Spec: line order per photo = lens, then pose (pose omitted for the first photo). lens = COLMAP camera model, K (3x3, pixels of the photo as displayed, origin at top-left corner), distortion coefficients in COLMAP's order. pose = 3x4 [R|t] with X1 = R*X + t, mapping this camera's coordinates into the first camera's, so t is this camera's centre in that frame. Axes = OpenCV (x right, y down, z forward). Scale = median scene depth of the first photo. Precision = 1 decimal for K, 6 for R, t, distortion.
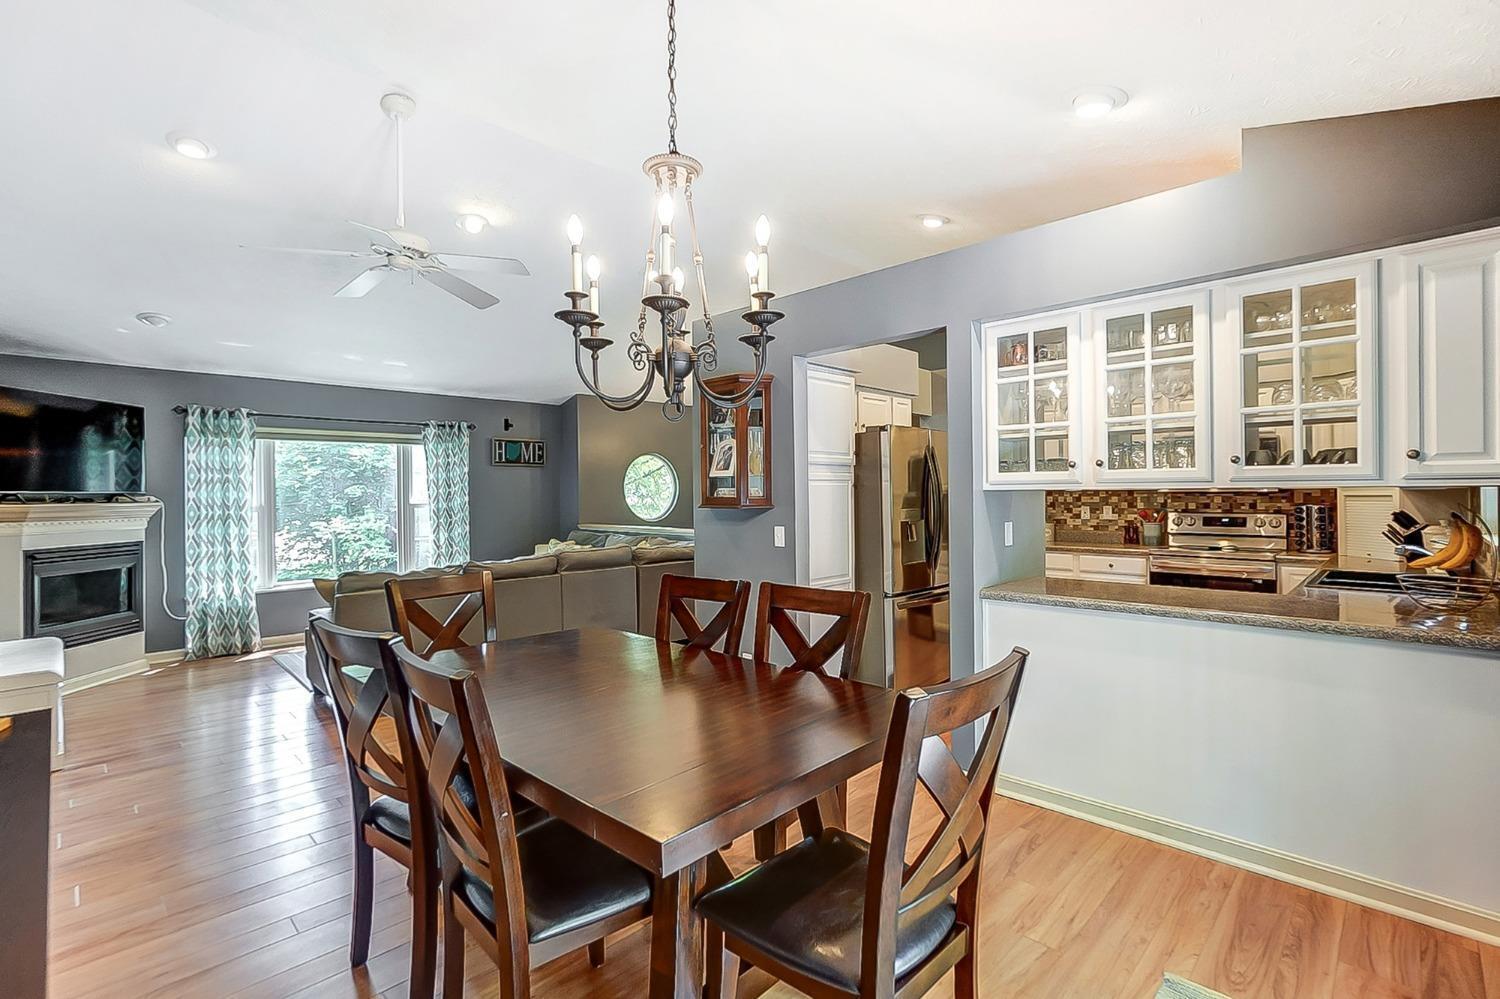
lens RADIAL K [[677.1, 0, 758.9], [0, 677.1, 492.8], [0, 0, 1]] dist [-0.018268, 0.007667]
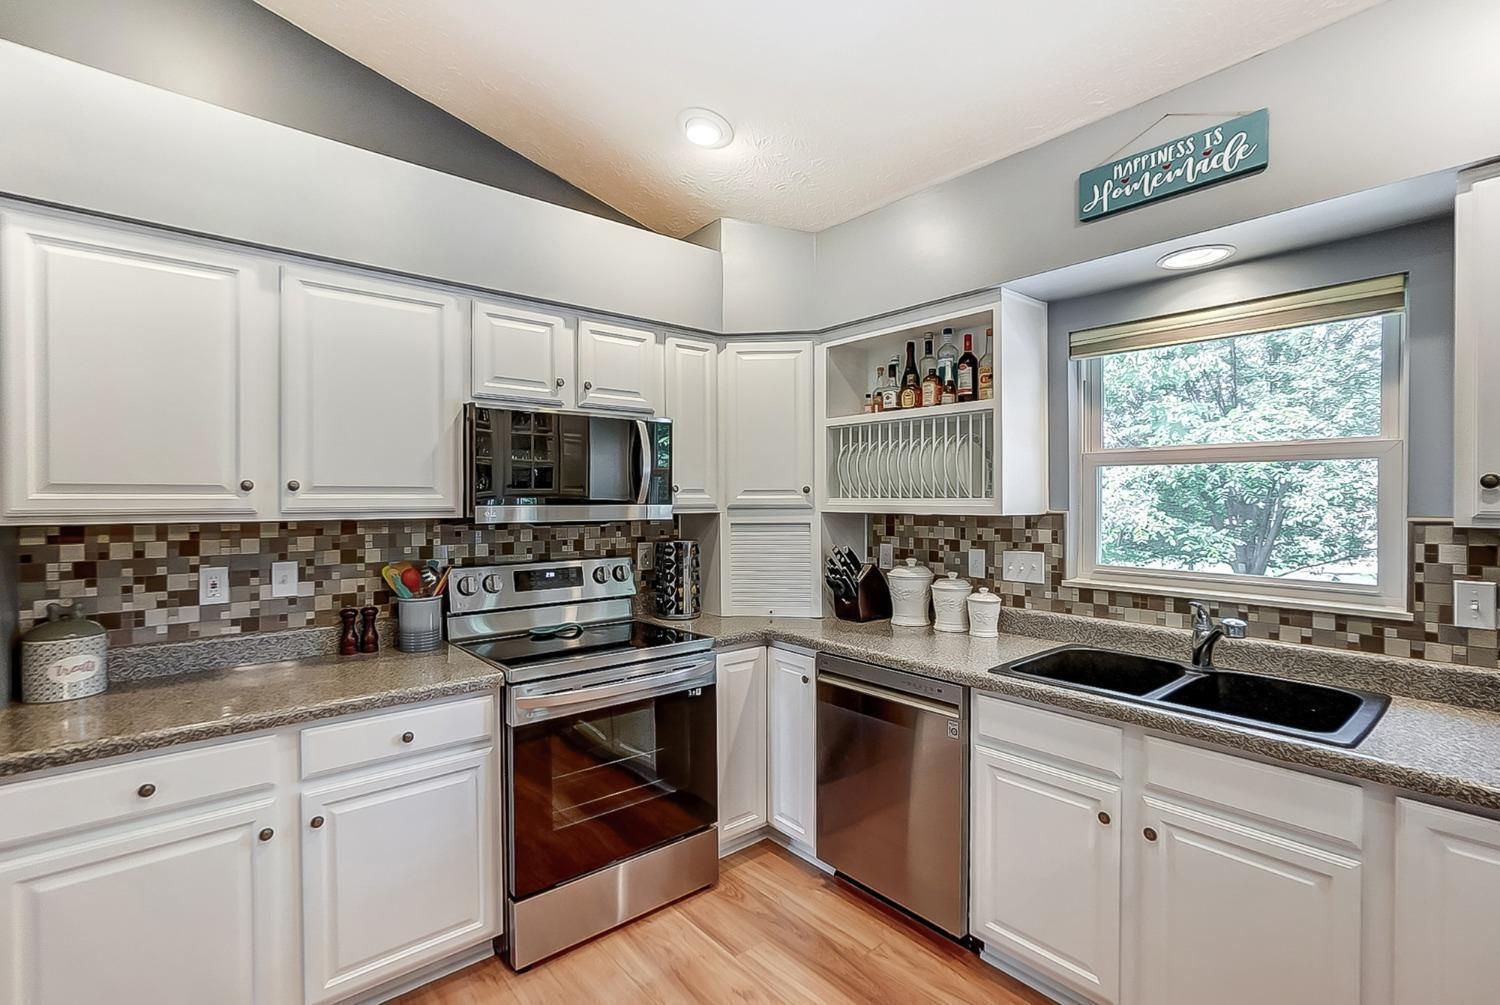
lens RADIAL K [[699.4, 0, 749.9], [0, 699.4, 500.6], [0, 0, 1]] dist [-0.002664, 0.001609]
pose [[0.102521, 0.003238, 0.994726, 0.170613], [0.003915, 0.999986, -0.003659, -0.013404], [-0.994723, 0.004269, 0.102507, 0.760644]]
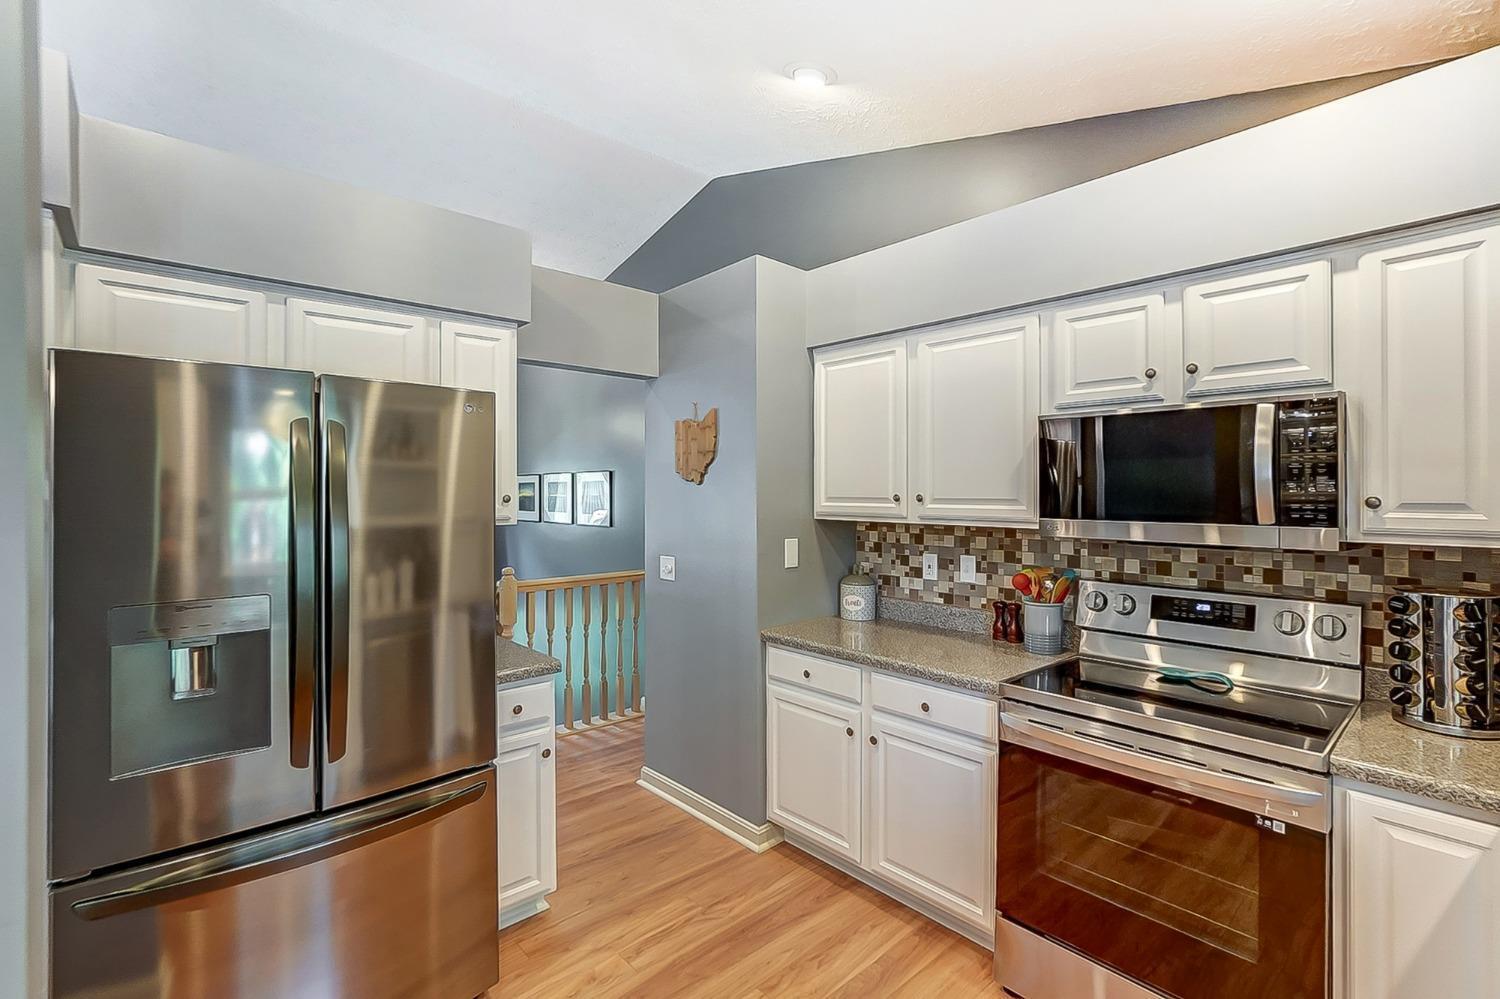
lens RADIAL K [[677.1, 0, 753.1], [0, 677.1, 485.4], [0, 0, 1]] dist [-0.018268, 0.007667]
pose [[0.997586, 0.011820, -0.068431, 0.428361], [-0.012781, 0.999826, -0.013613, -0.024273], [0.068258, 0.014454, 0.997563, 0.547421]]
